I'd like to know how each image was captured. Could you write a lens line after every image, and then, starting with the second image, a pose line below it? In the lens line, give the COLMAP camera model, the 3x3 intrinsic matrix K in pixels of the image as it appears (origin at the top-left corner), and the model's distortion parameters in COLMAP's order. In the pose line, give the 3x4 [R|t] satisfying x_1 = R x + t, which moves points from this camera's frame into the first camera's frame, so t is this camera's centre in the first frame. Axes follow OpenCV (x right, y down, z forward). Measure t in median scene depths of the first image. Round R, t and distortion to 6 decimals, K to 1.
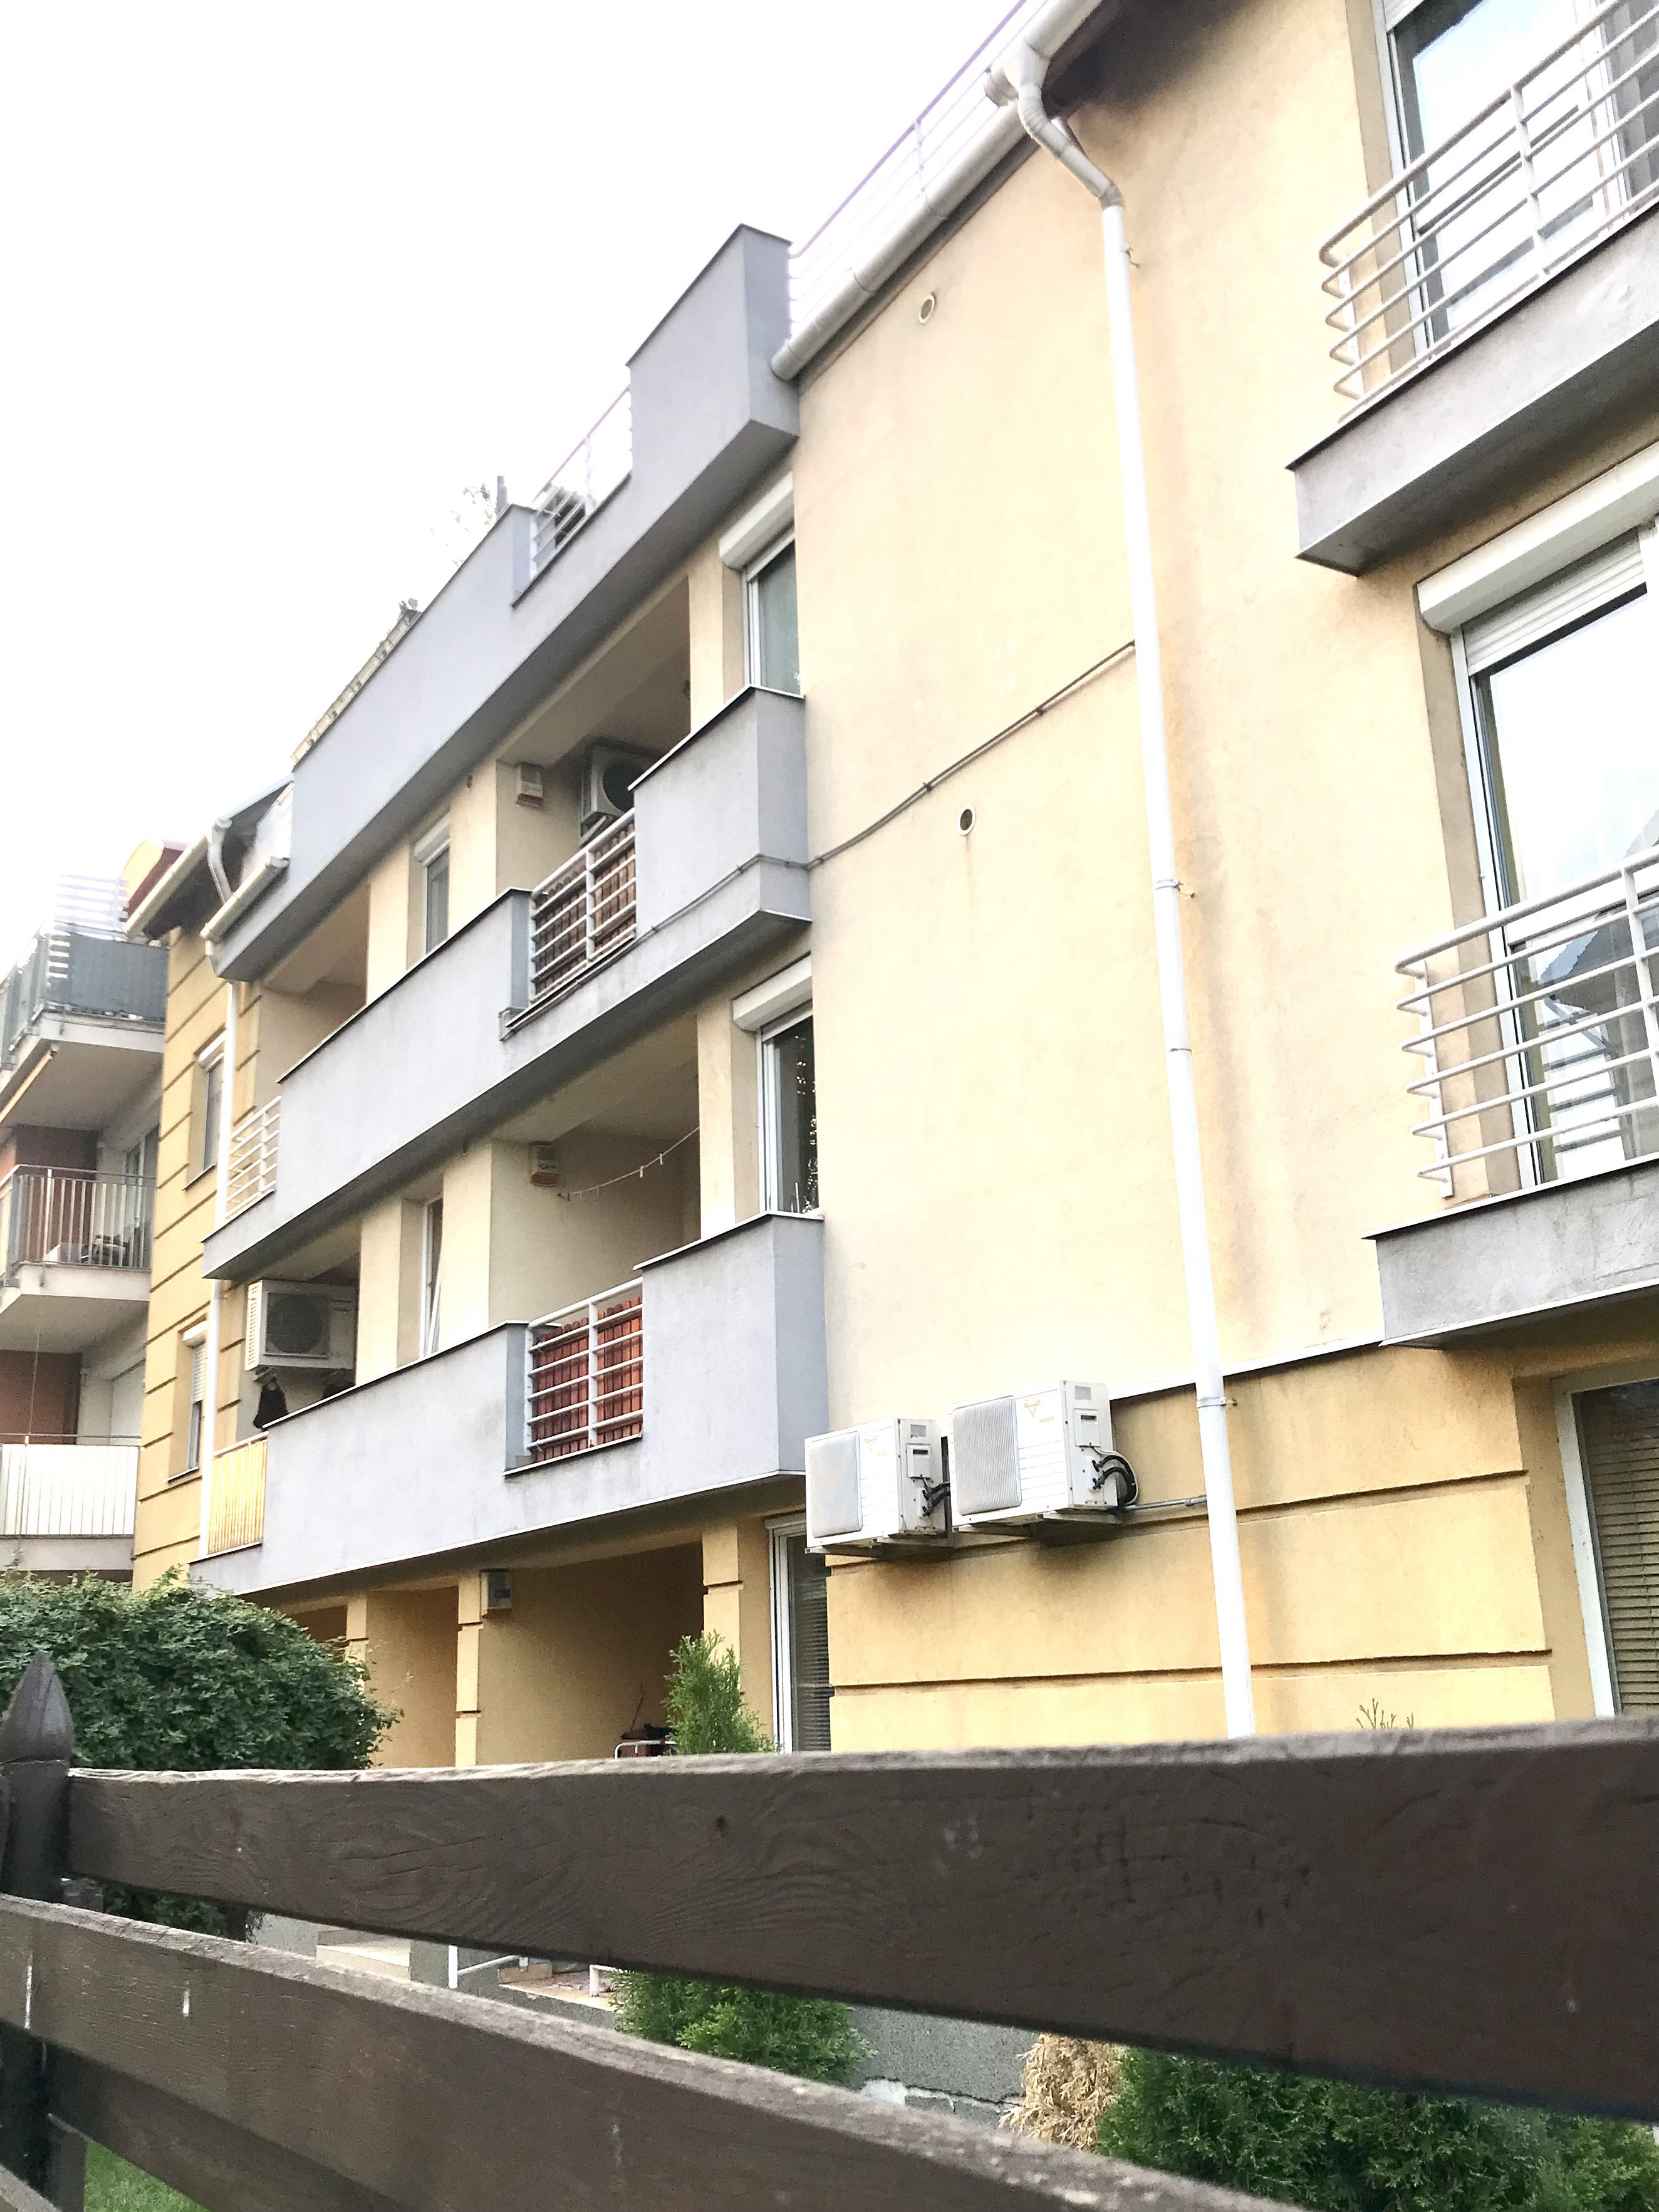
lens RADIAL K [[1871.4, 0, 839.7], [0, 1871.4, 1094.6], [0, 0, 1]] dist [0.063012, -0.058300]
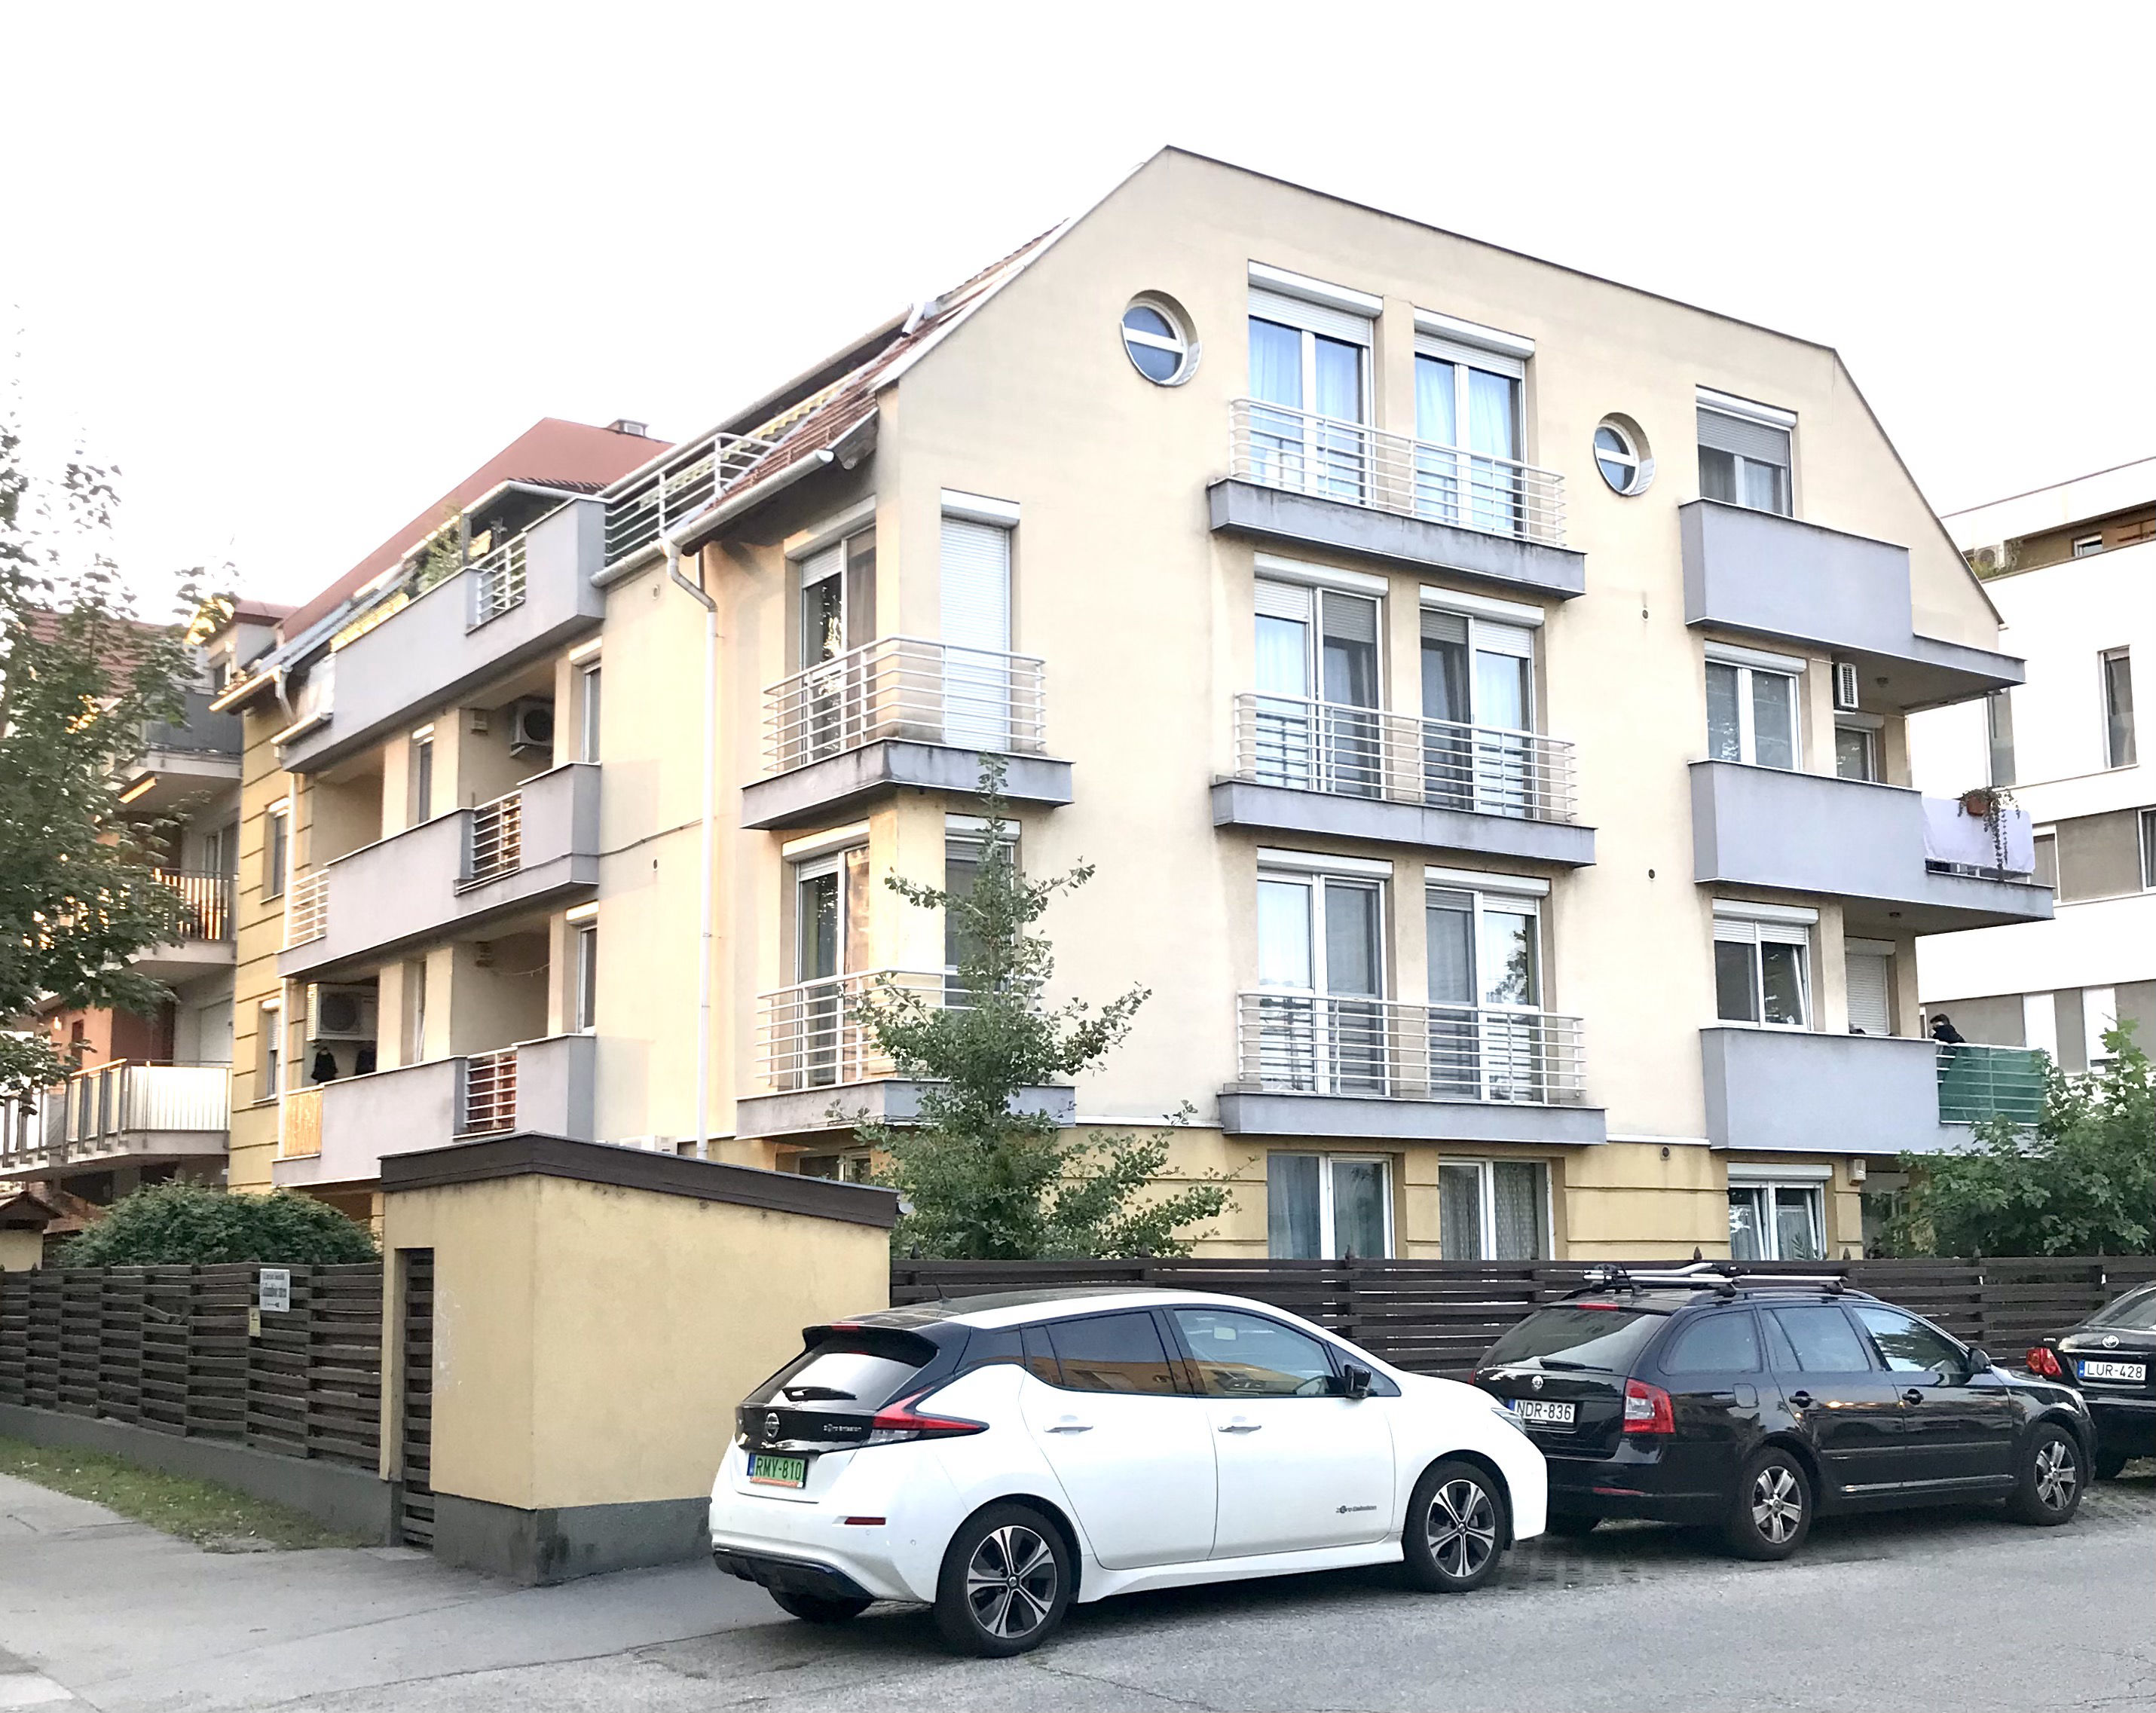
lens RADIAL K [[2458.8, 0, 1074.1], [0, 2458.8, 797.2], [0, 0, 1]] dist [0.085516, 0.010543]
pose [[0.999508, 0.028672, 0.012752, 0.334103], [-0.030093, 0.990975, 0.130622, -0.397264], [-0.008892, -0.130941, 0.991350, -1.181053]]
